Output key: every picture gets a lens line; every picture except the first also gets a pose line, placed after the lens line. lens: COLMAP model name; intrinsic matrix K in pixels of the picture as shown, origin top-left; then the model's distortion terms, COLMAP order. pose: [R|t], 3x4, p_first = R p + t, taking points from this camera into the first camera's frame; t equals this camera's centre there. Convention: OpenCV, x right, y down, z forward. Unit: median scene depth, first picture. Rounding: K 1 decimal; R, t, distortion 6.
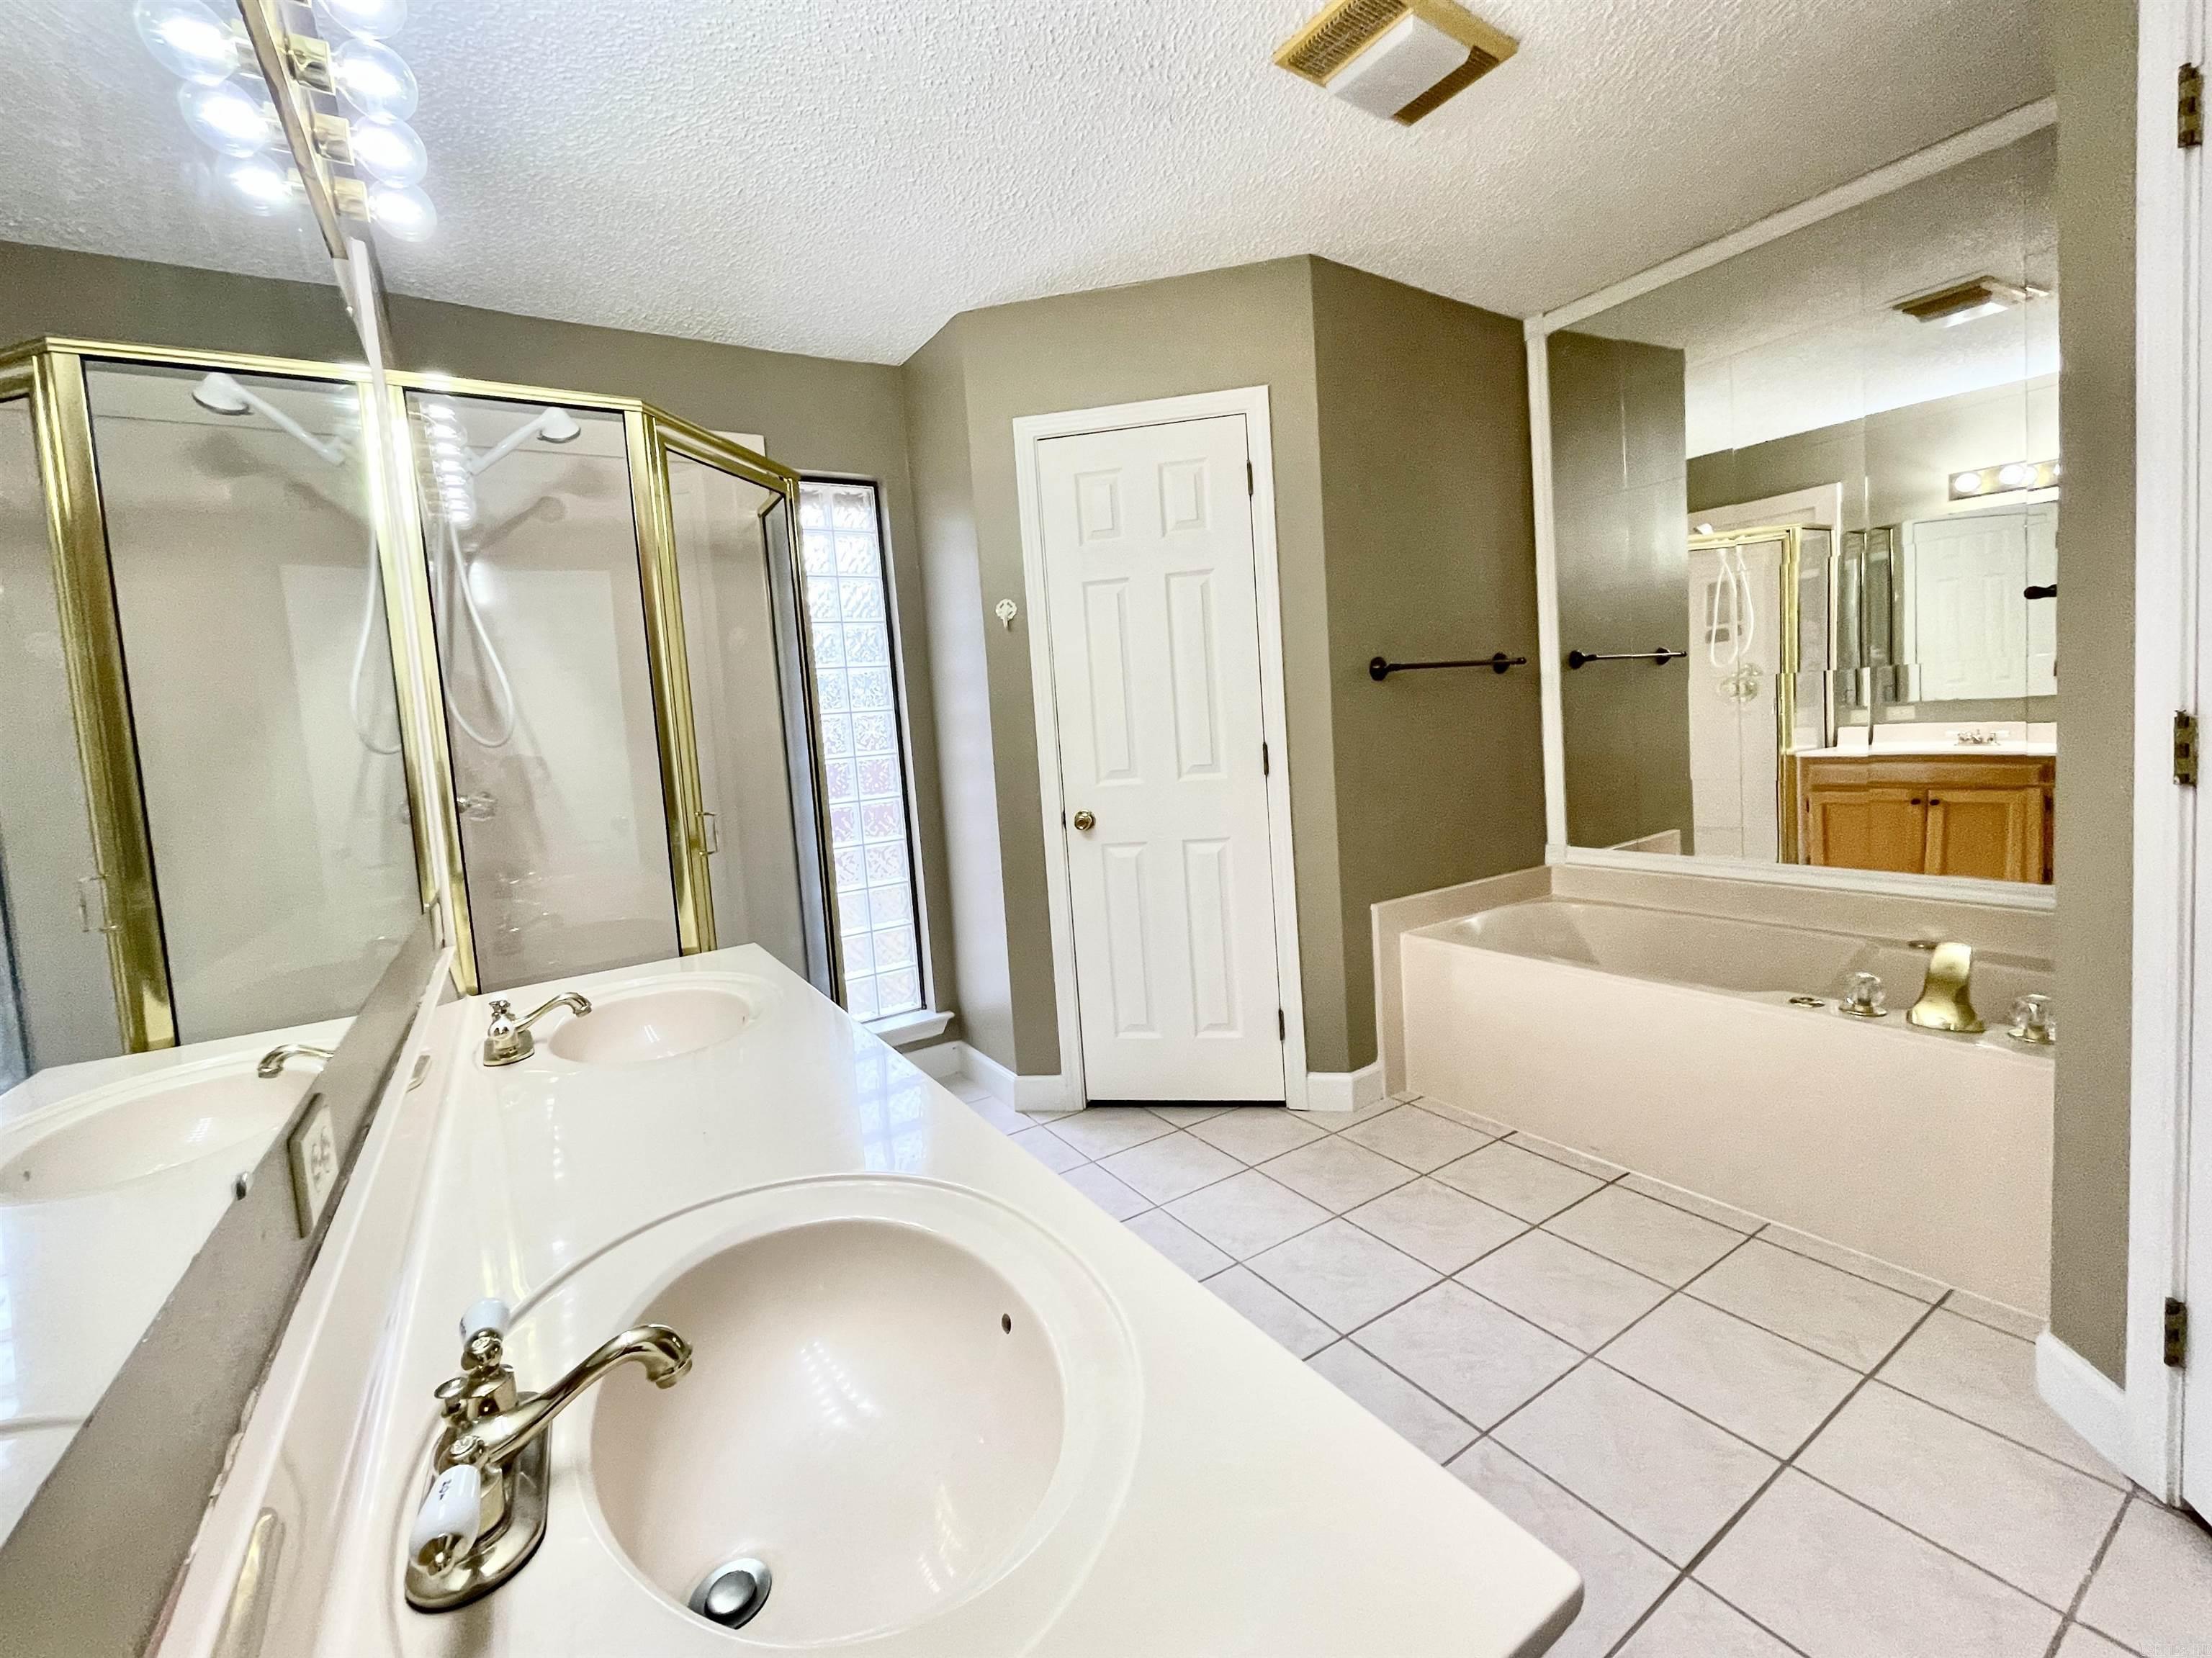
lens RADIAL K [[903.3, 0, 1106.5], [0, 903.3, 789.8], [0, 0, 1]] dist [0.001681, 0.000149]
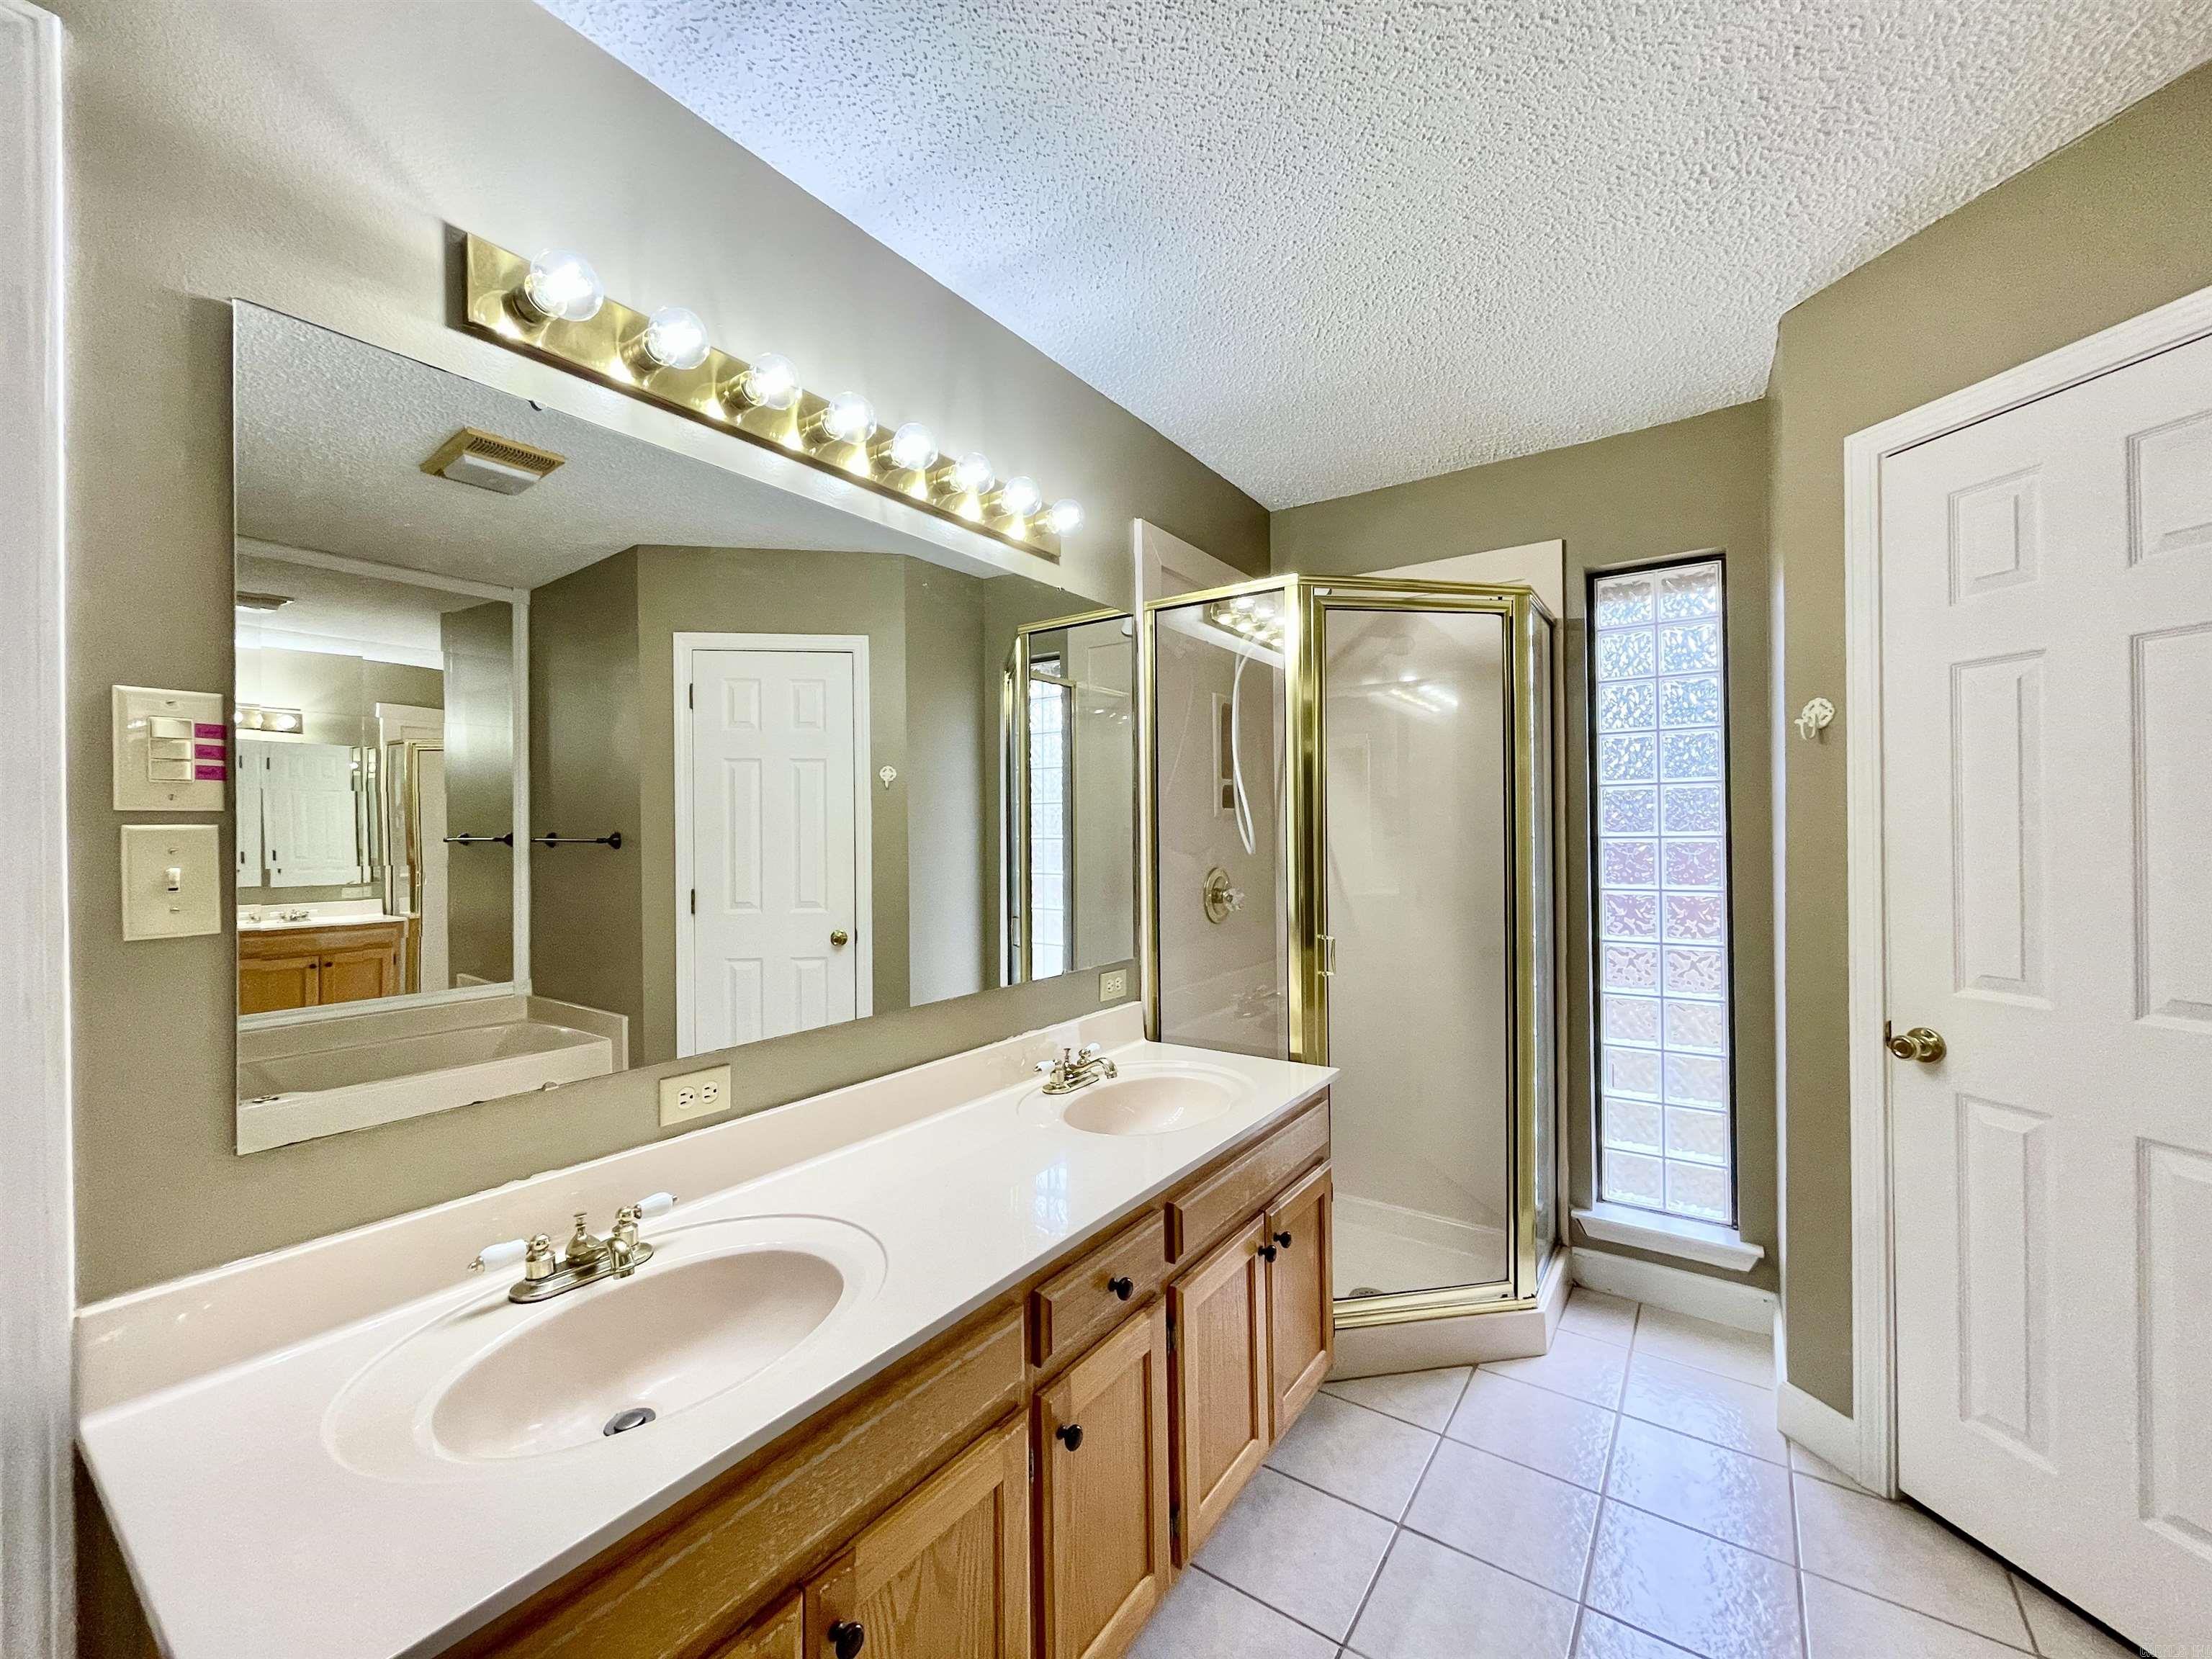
lens RADIAL K [[886.5, 0, 1106.0], [0, 886.5, 829.5], [0, 0, 1]] dist [-0.012932, 0.000165]
pose [[0.389786, 0.069459, -0.918282, 0.299993], [-0.098133, 0.994607, 0.033577, -0.078960], [0.915662, 0.077026, 0.394500, 0.238192]]
